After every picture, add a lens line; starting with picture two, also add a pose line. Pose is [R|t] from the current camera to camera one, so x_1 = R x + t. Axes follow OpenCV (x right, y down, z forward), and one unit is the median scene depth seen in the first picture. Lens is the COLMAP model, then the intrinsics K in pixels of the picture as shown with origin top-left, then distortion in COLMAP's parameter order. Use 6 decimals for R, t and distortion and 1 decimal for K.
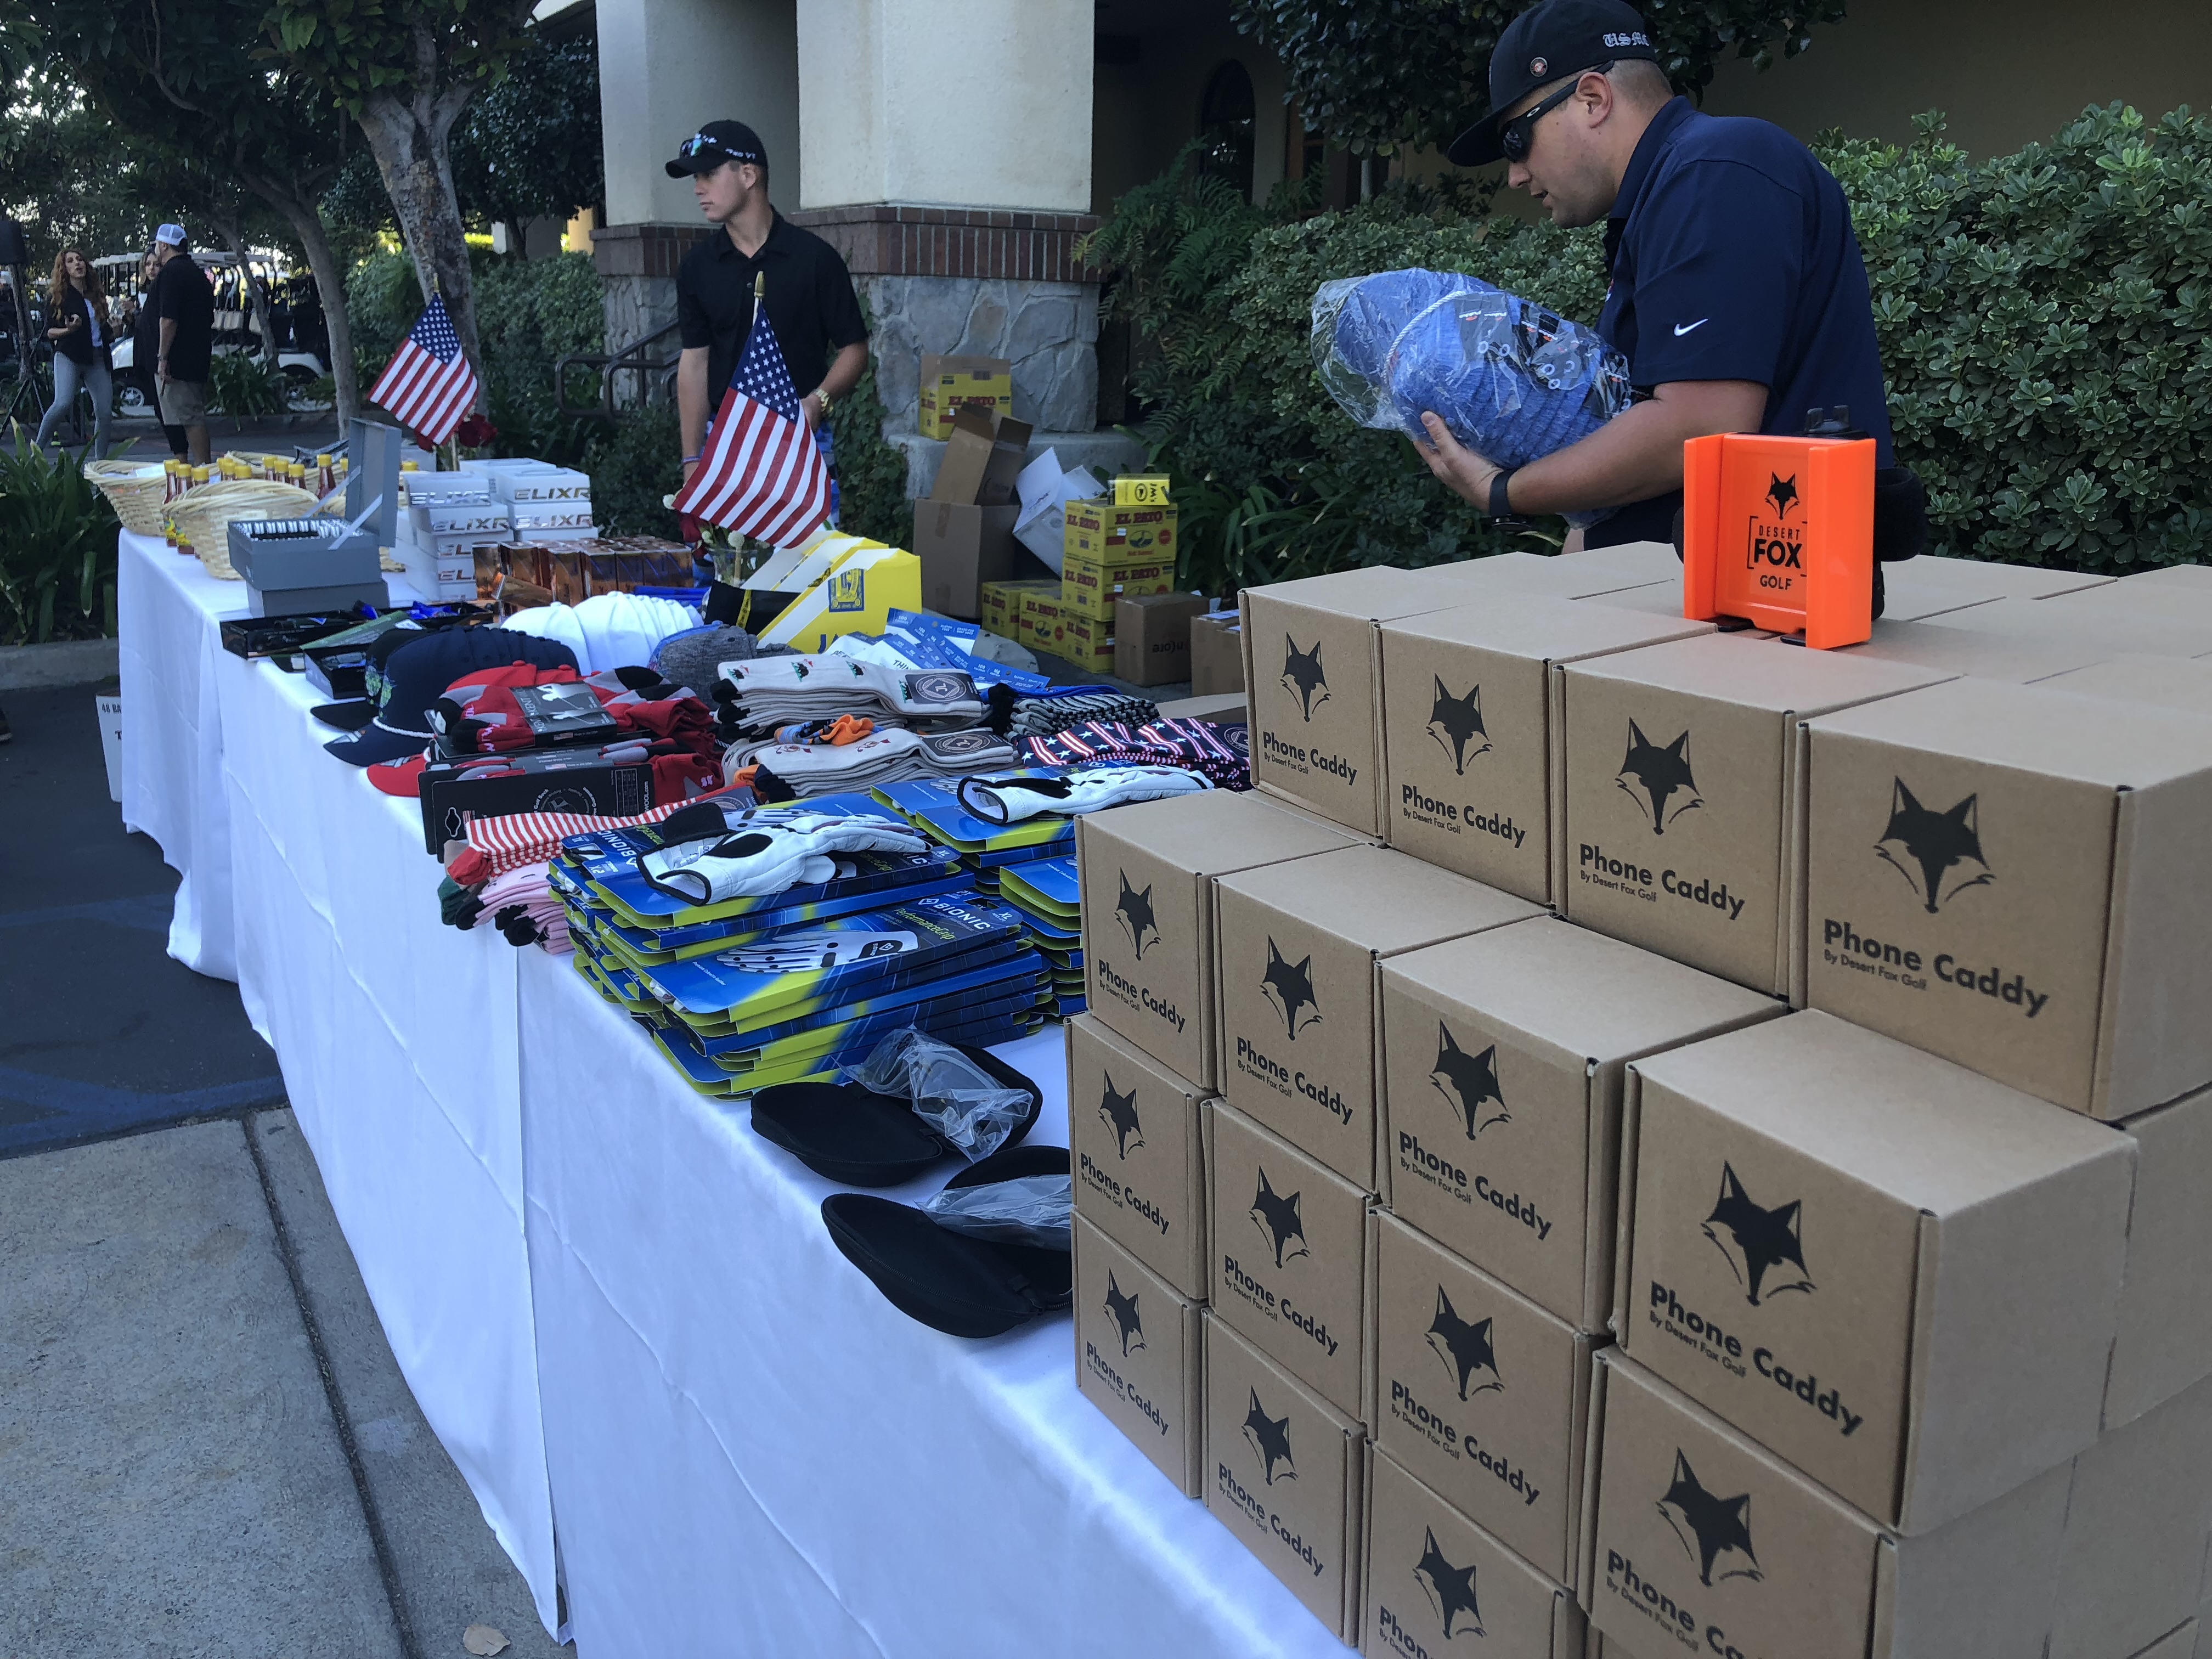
lens RADIAL K [[1825.4, 0, 1102.2], [0, 1825.4, 839.4], [0, 0, 1]] dist [0.025765, 0.001995]
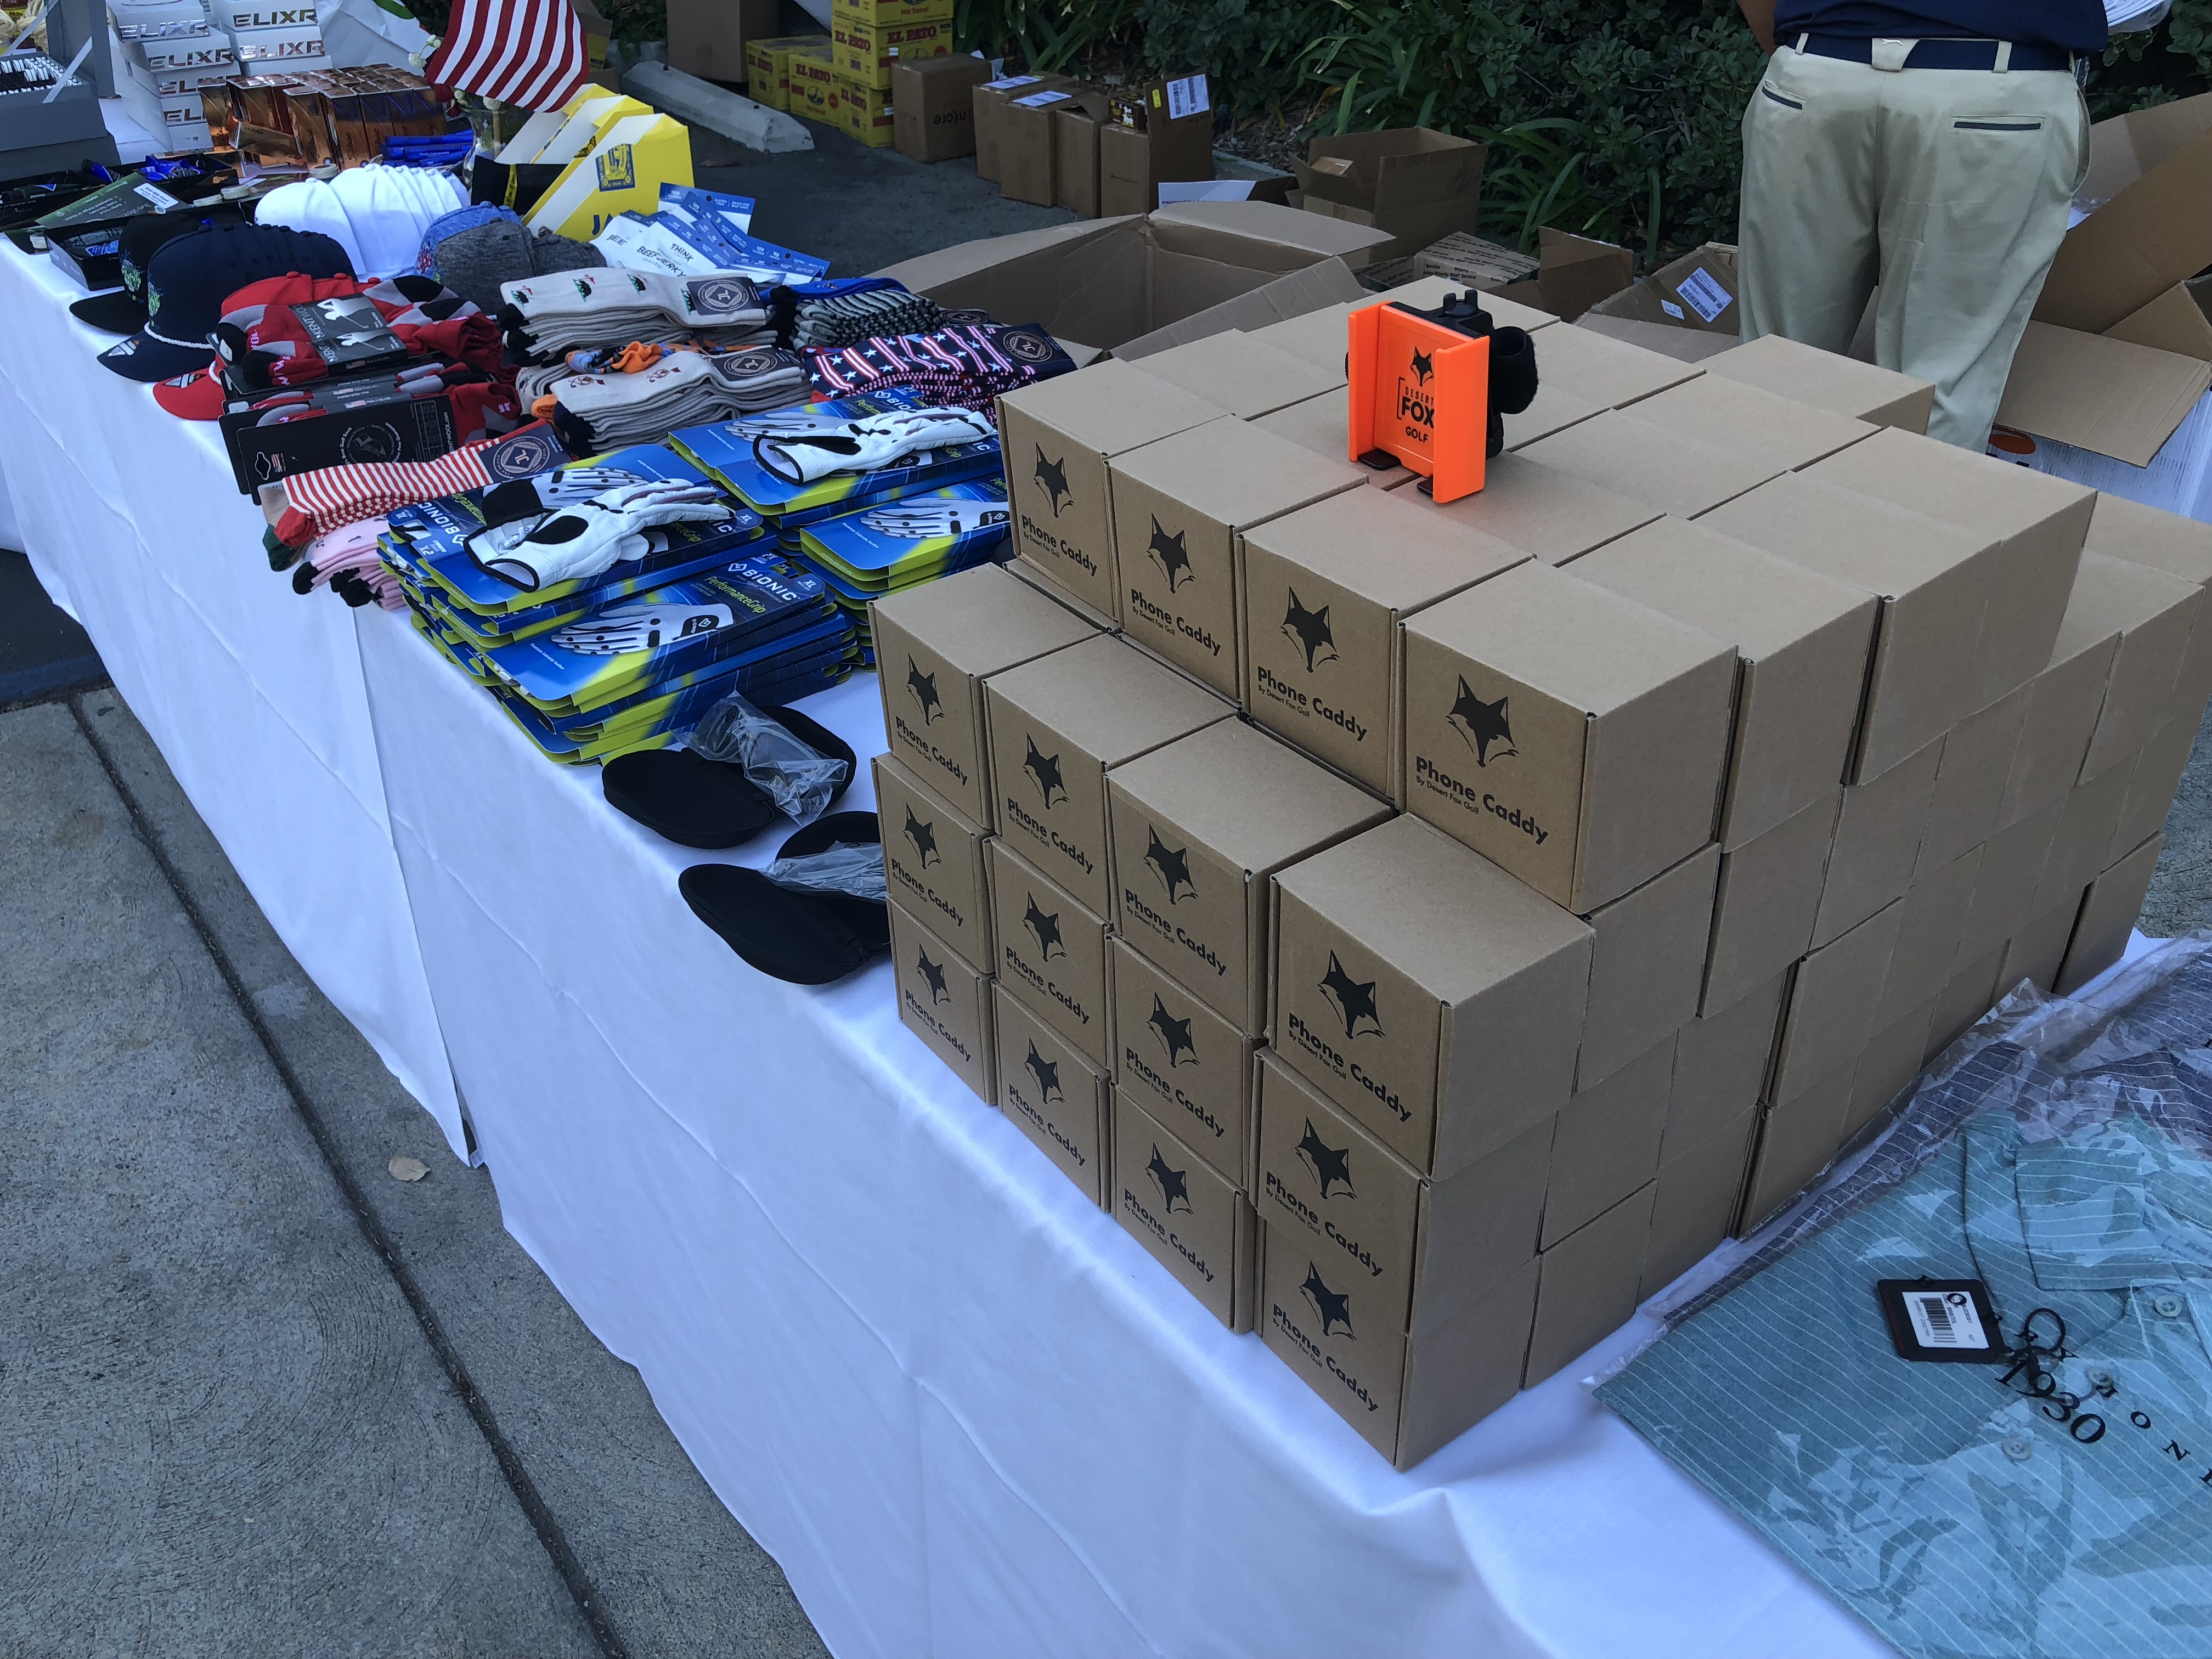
lens RADIAL K [[1825.4, 0, 1098.7], [0, 1825.4, 838.7], [0, 0, 1]] dist [0.024118, 0.003040]
pose [[0.993905, -0.058900, 0.093184, 0.007030], [0.028650, 0.954262, 0.297595, -0.099972], [-0.106450, -0.293112, 0.950134, -0.096998]]
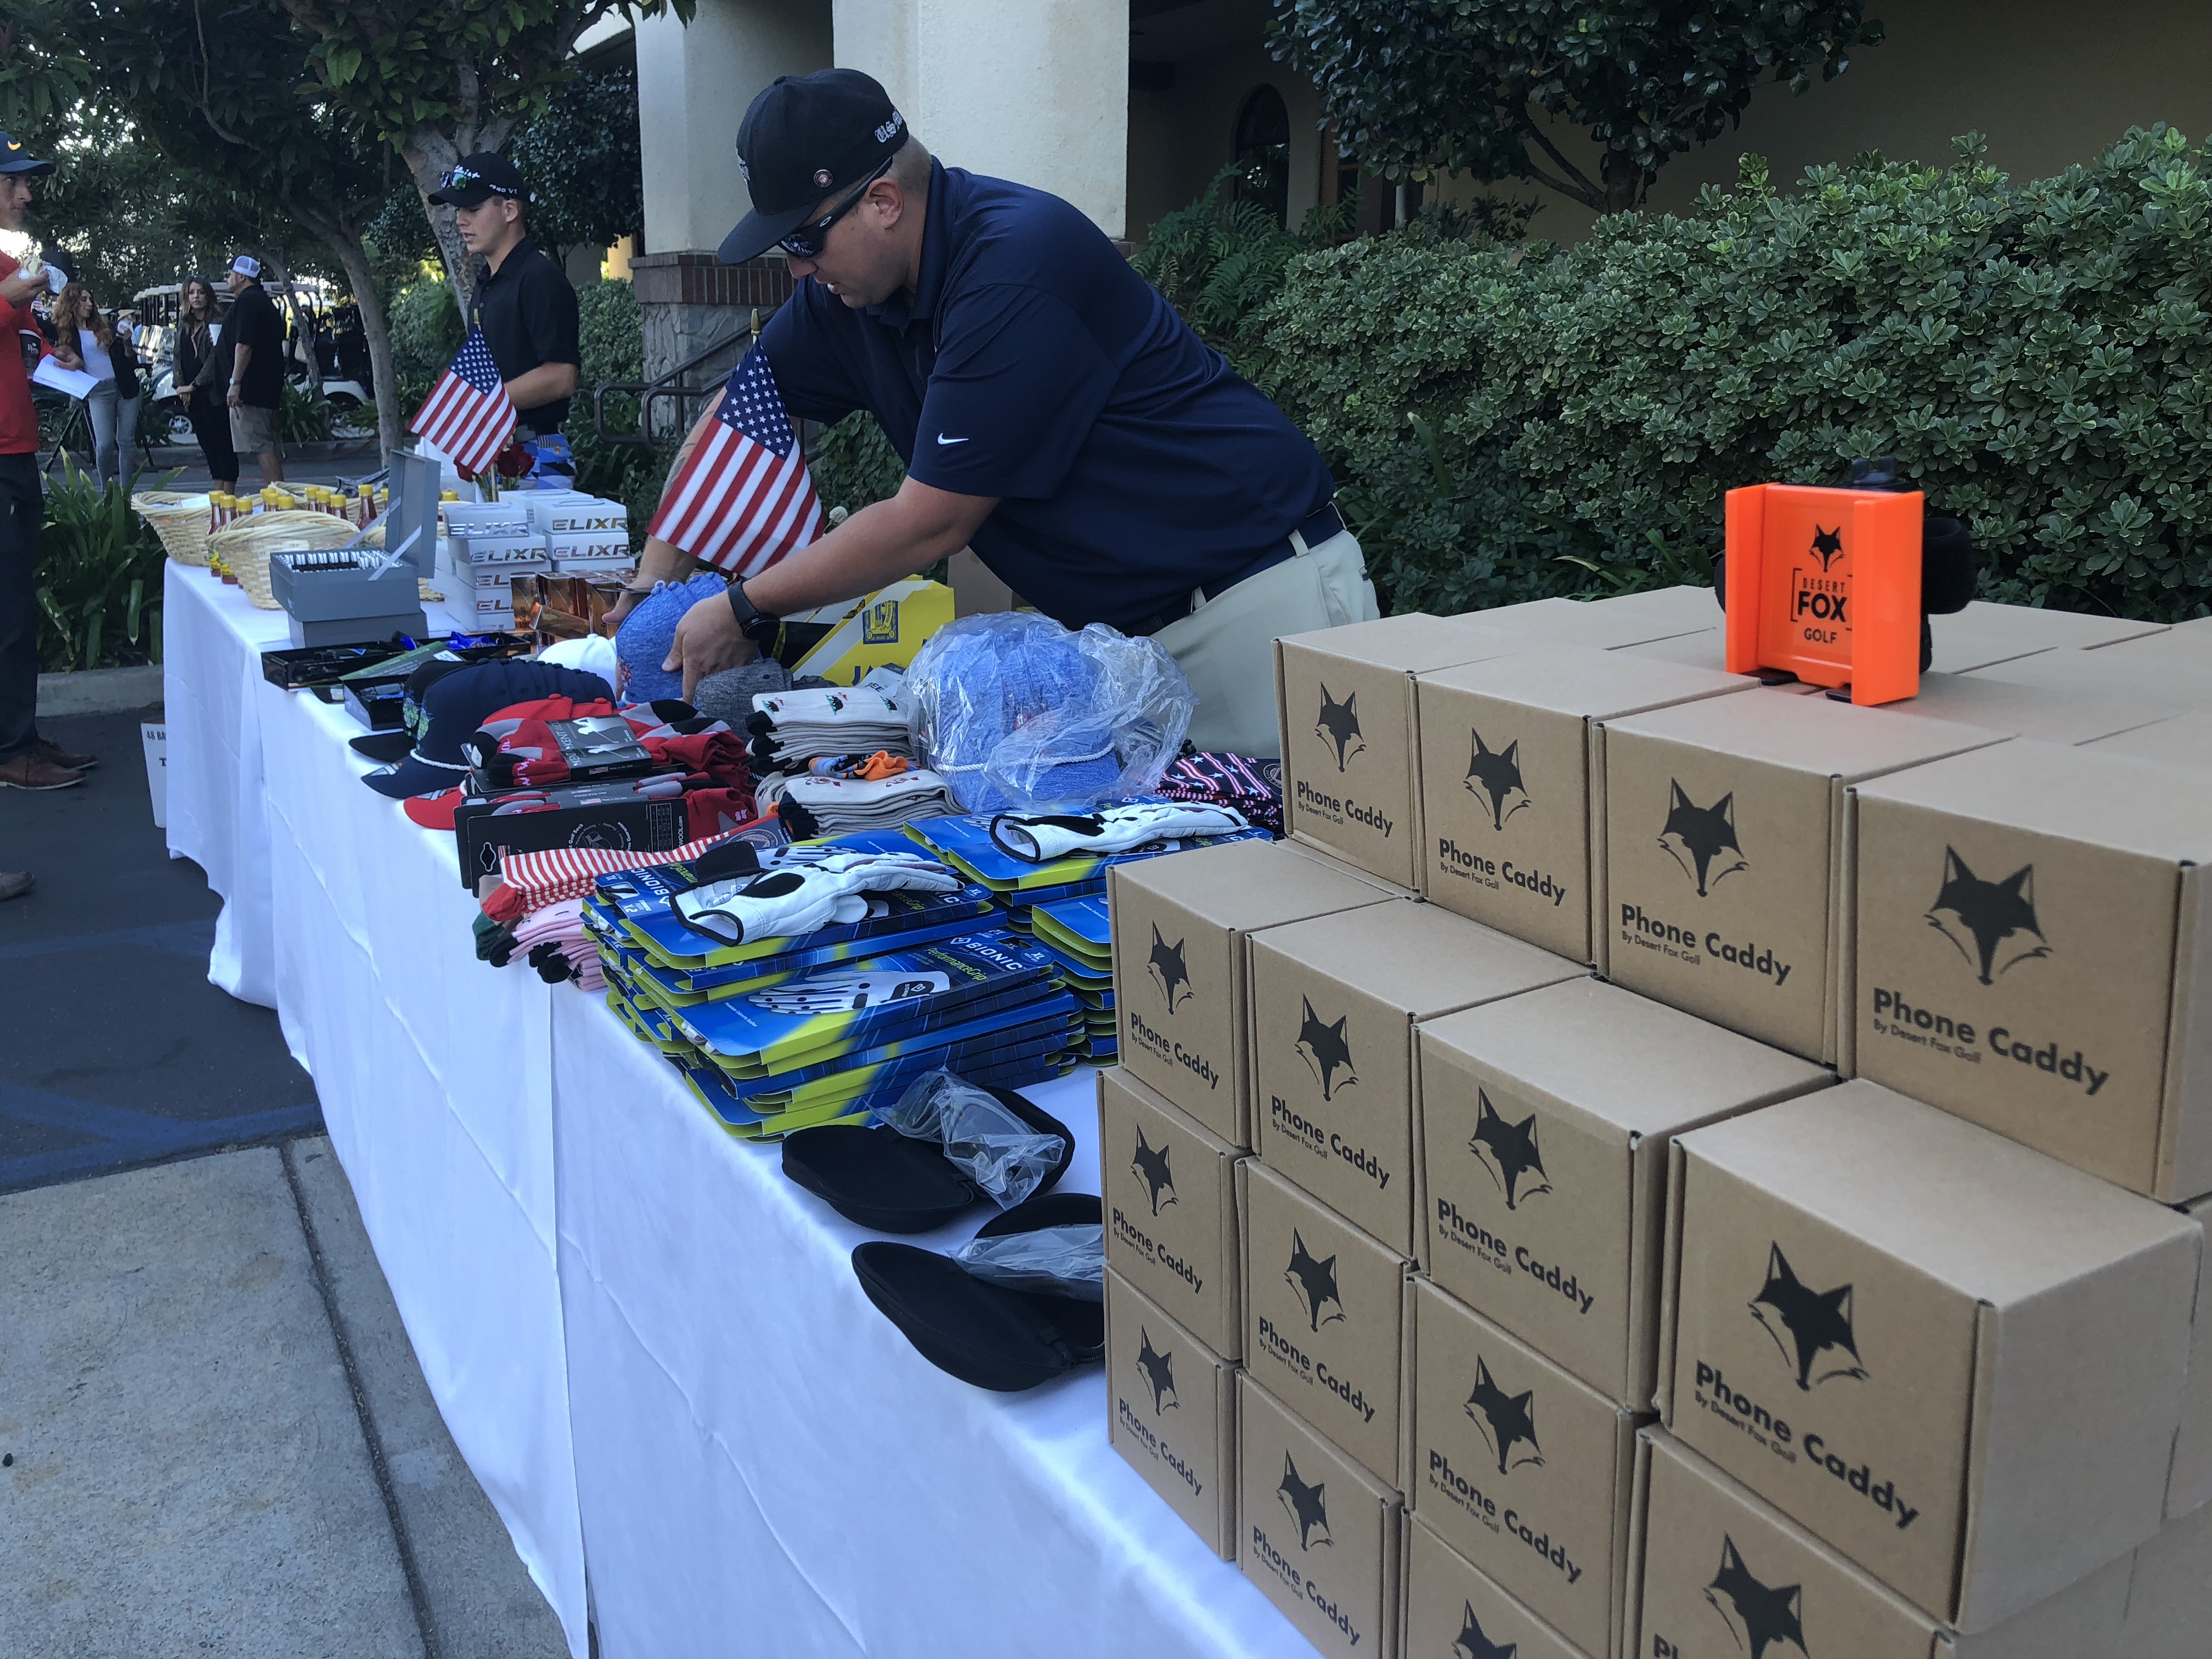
lens RADIAL K [[1825.4, 0, 1098.7], [0, 1825.4, 838.7], [0, 0, 1]] dist [0.024118, 0.003040]
pose [[0.999789, 0.000733, -0.020523, 0.000314], [-0.000971, 0.999932, -0.011610, -0.007715], [0.020513, 0.011627, 0.999722, 0.004336]]
